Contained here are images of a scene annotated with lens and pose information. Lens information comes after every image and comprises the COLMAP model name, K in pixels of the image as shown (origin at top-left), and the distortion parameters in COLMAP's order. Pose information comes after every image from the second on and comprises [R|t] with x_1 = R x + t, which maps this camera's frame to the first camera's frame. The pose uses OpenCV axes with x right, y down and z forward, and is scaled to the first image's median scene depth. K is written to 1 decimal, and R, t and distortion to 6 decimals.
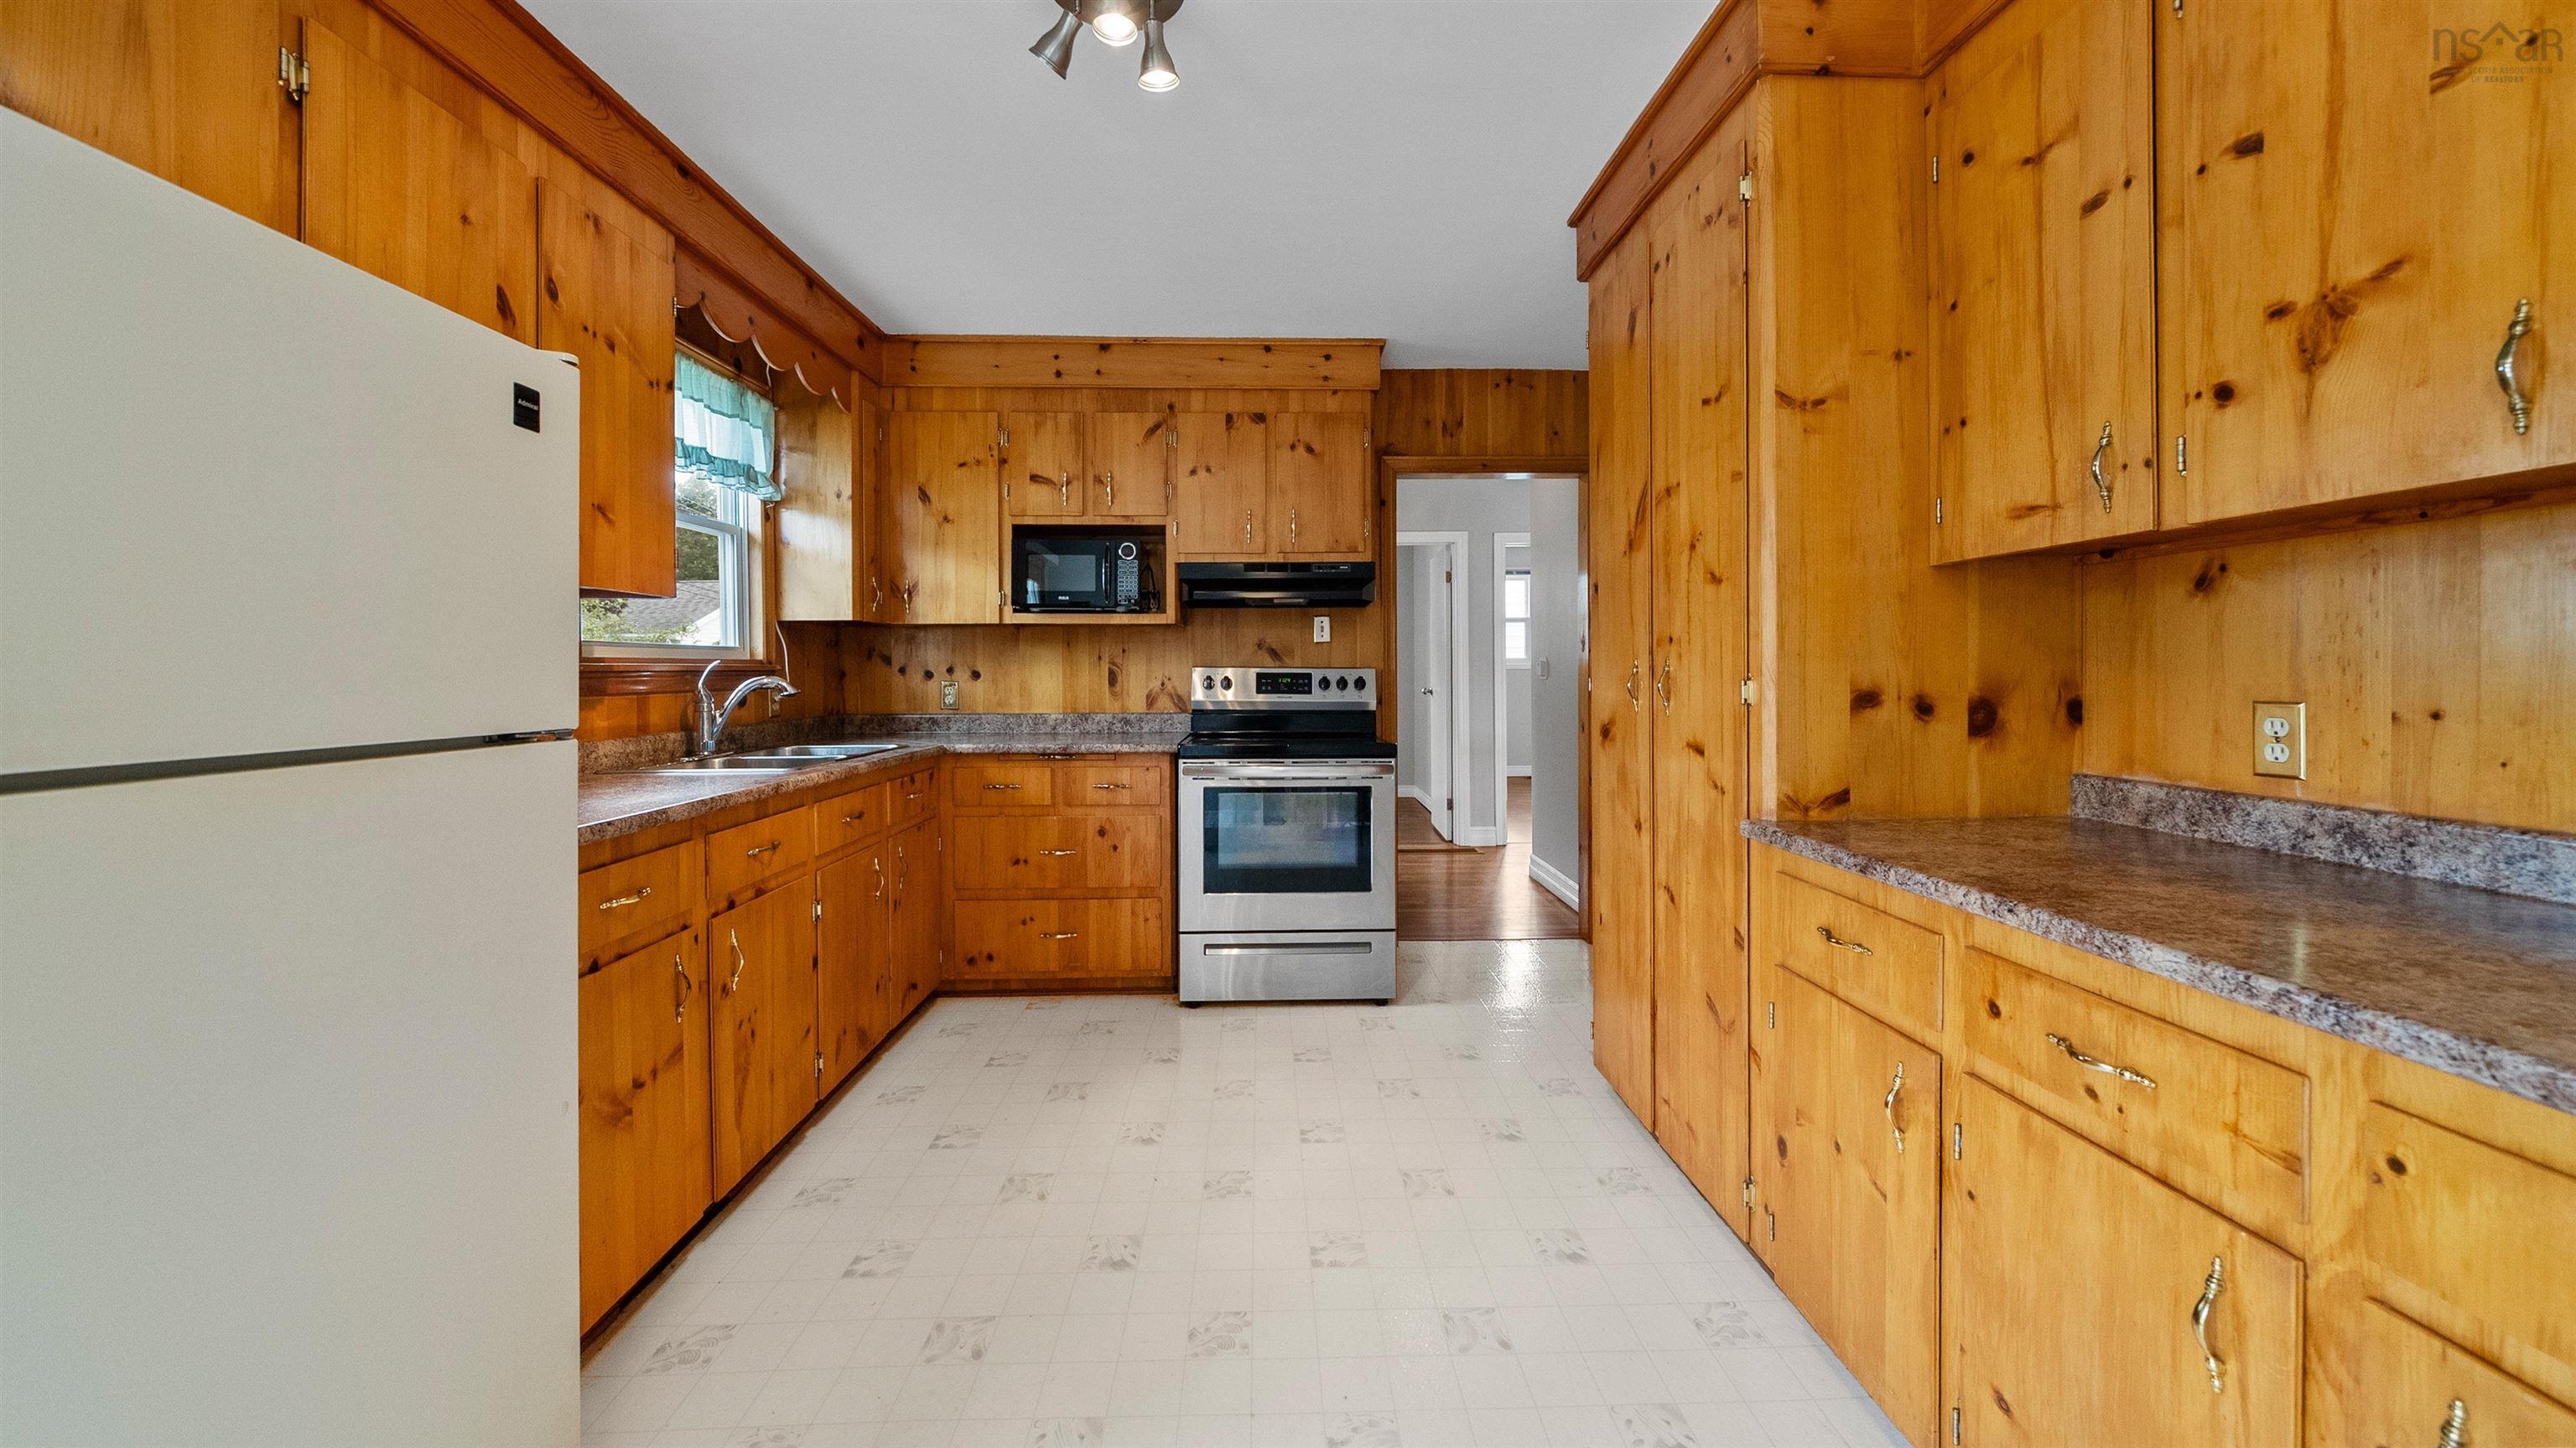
lens RADIAL K [[909.1, 0, 1294.7], [0, 909.1, 671.7], [0, 0, 1]] dist [-0.002394, -0.000133]
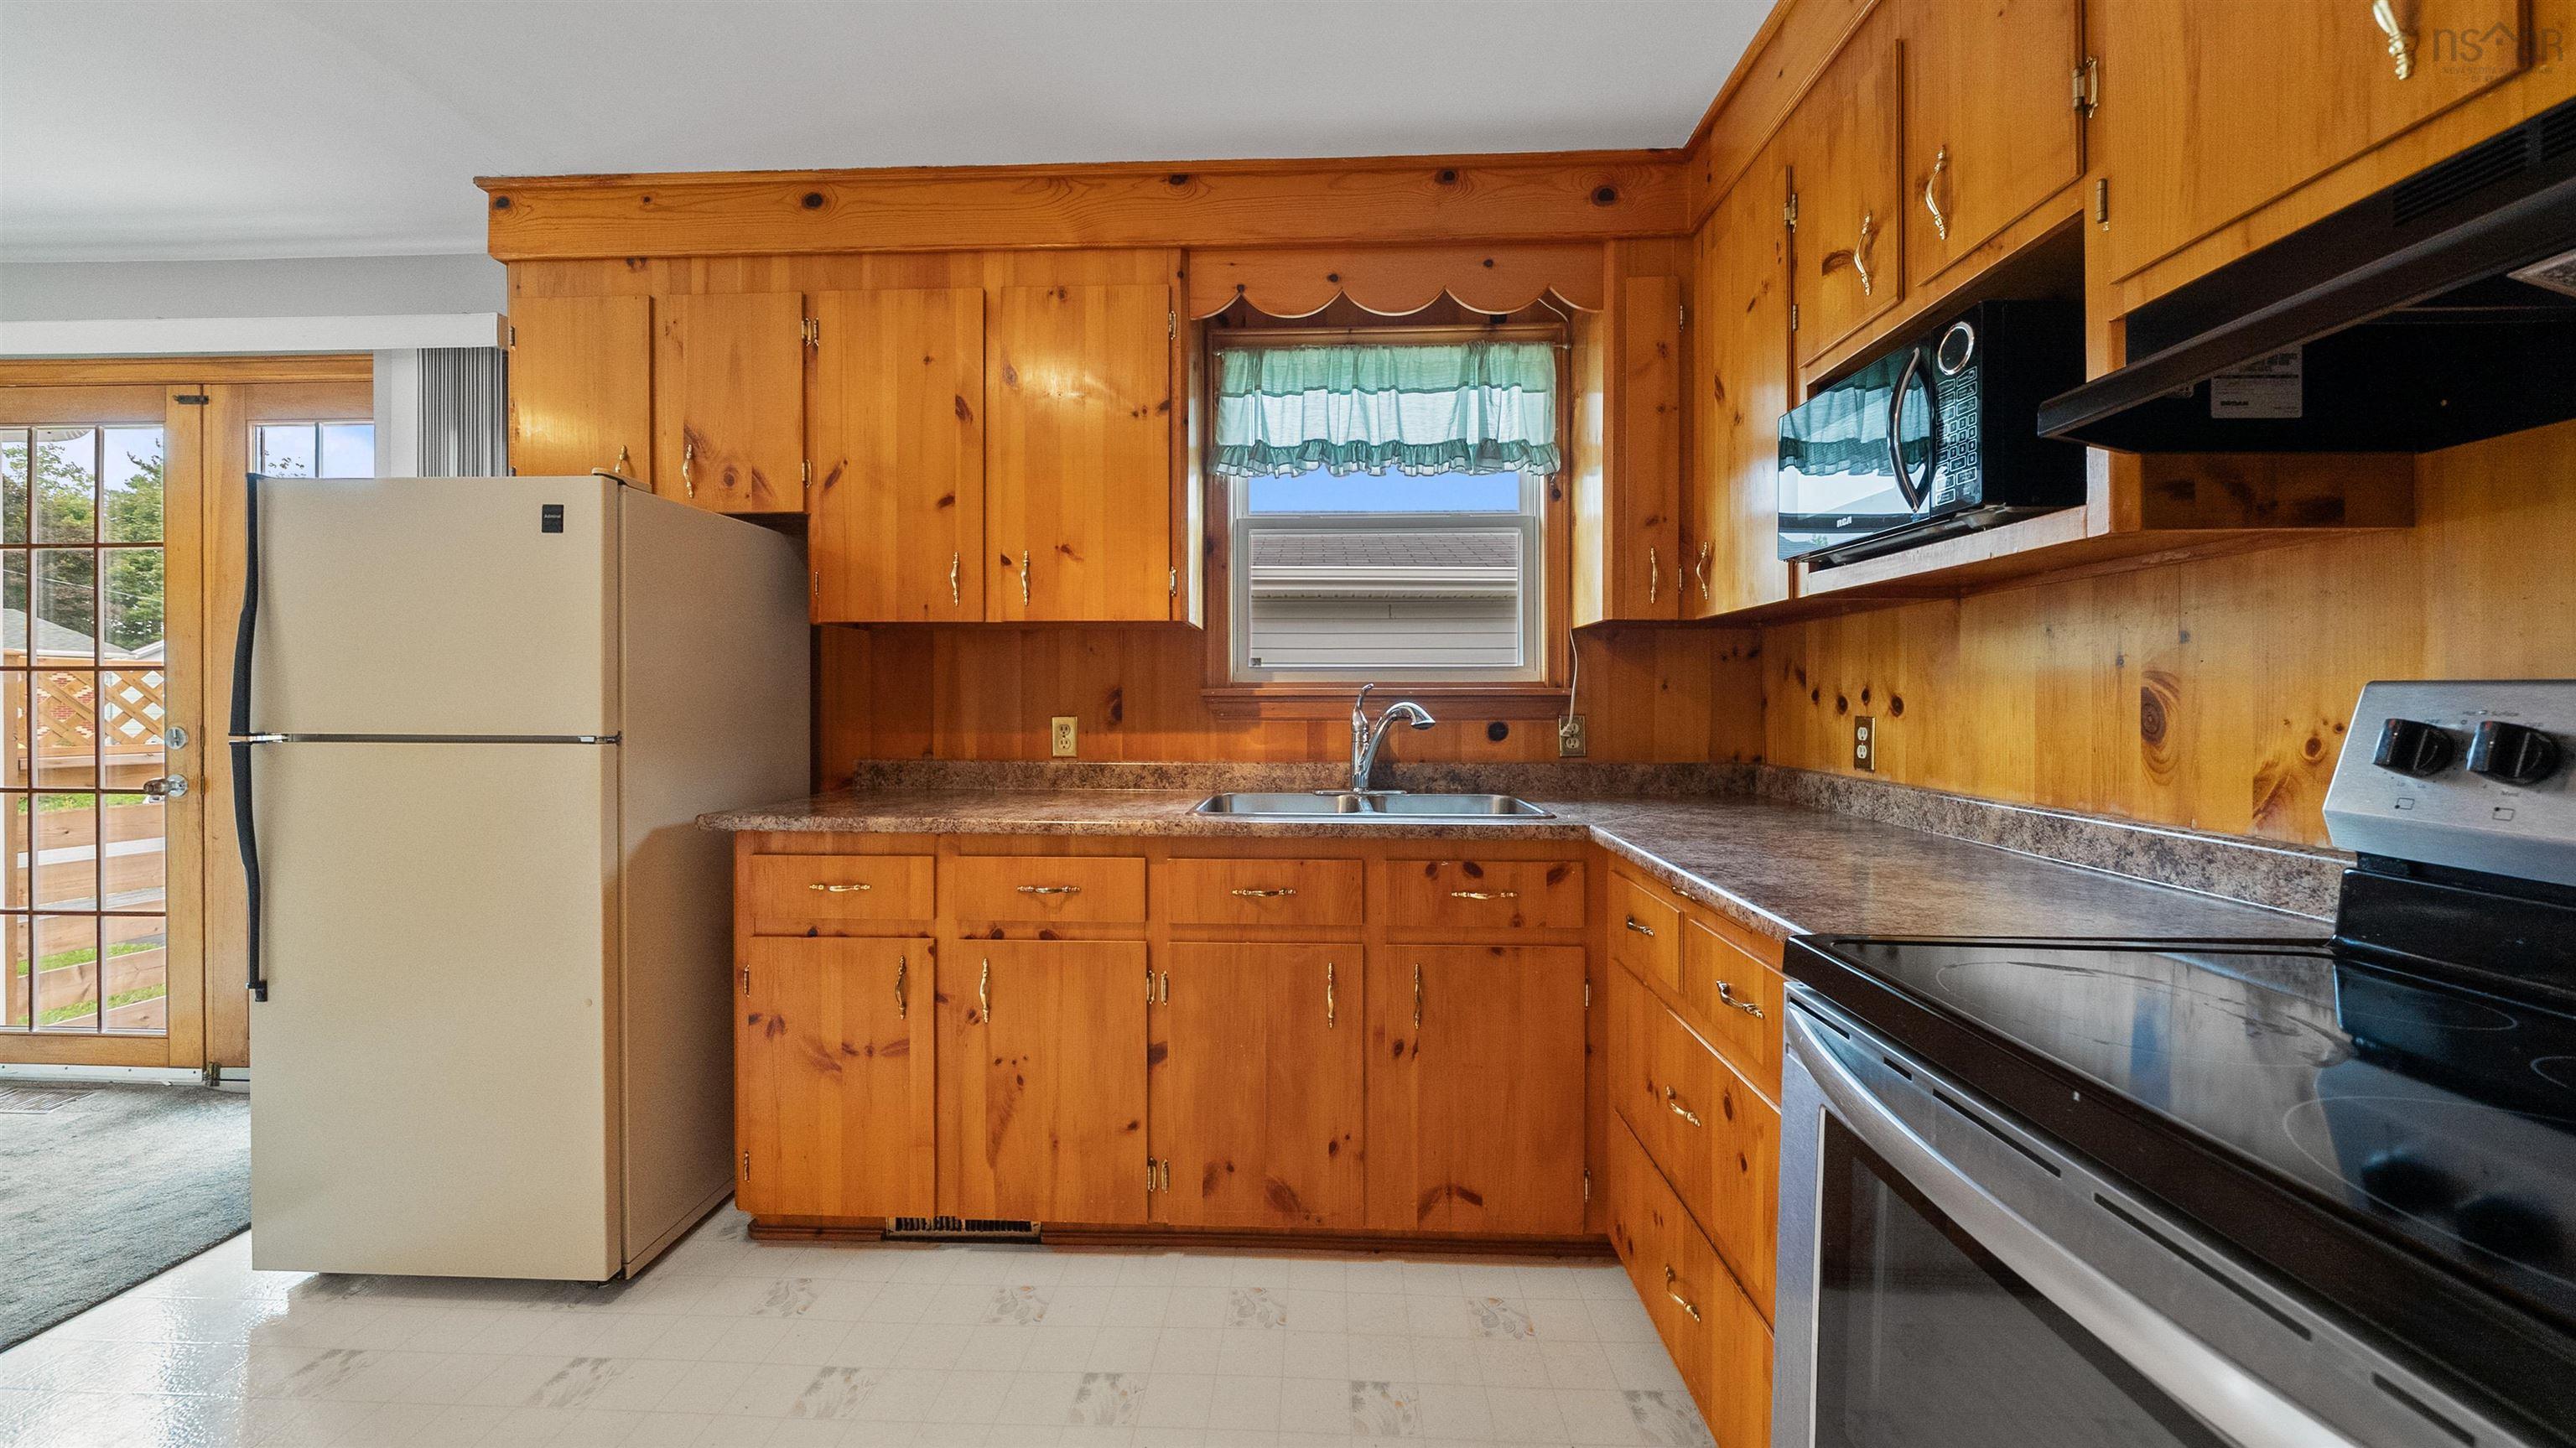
lens RADIAL K [[906.2, 0, 1285.9], [0, 906.2, 697.1], [0, 0, 1]] dist [-0.001864, -0.000082]
pose [[-0.081717, 0.002221, -0.996653, 0.244522], [-0.003031, 0.999992, 0.002476, -0.001522], [0.996651, 0.003223, -0.081710, 1.045418]]
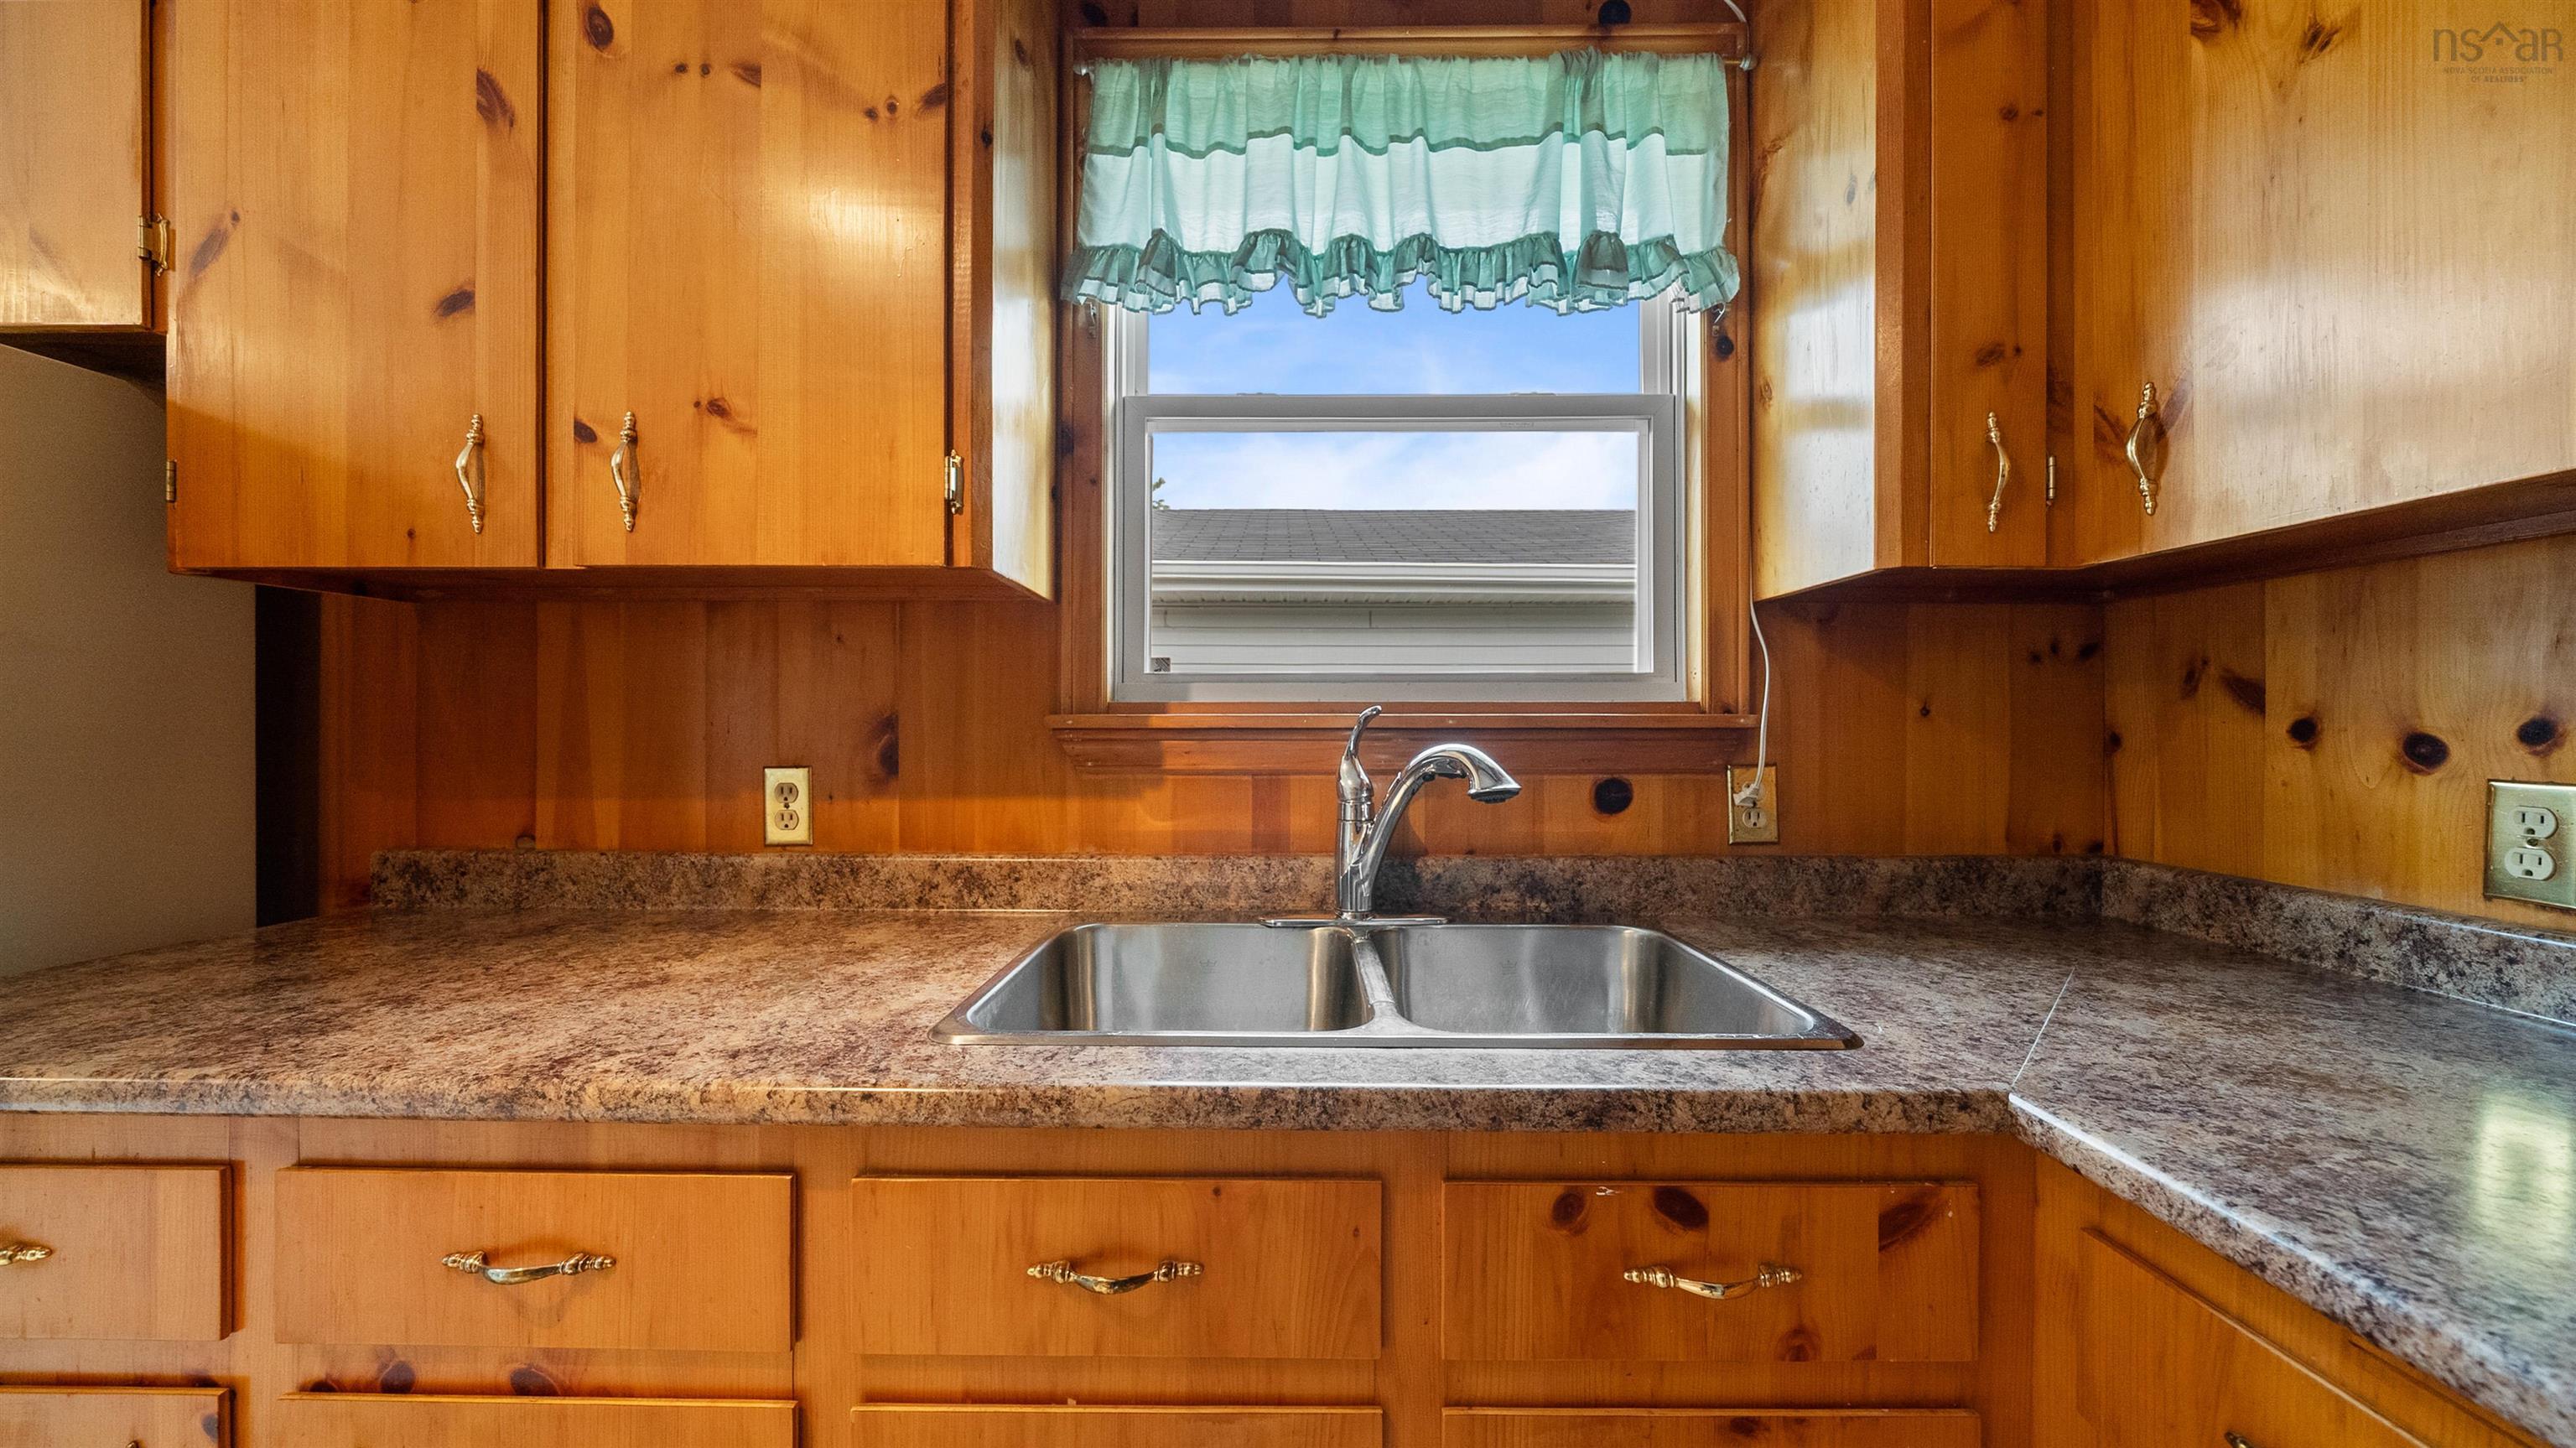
lens RADIAL K [[906.4, 0, 1284.9], [0, 906.4, 730.2], [0, 0, 1]] dist [-0.005044, -0.000110]
pose [[-0.048341, 0.011082, -0.998769, -0.210547], [-0.004485, 0.999926, 0.011312, -0.005242], [0.998821, 0.005026, -0.048288, 1.031476]]
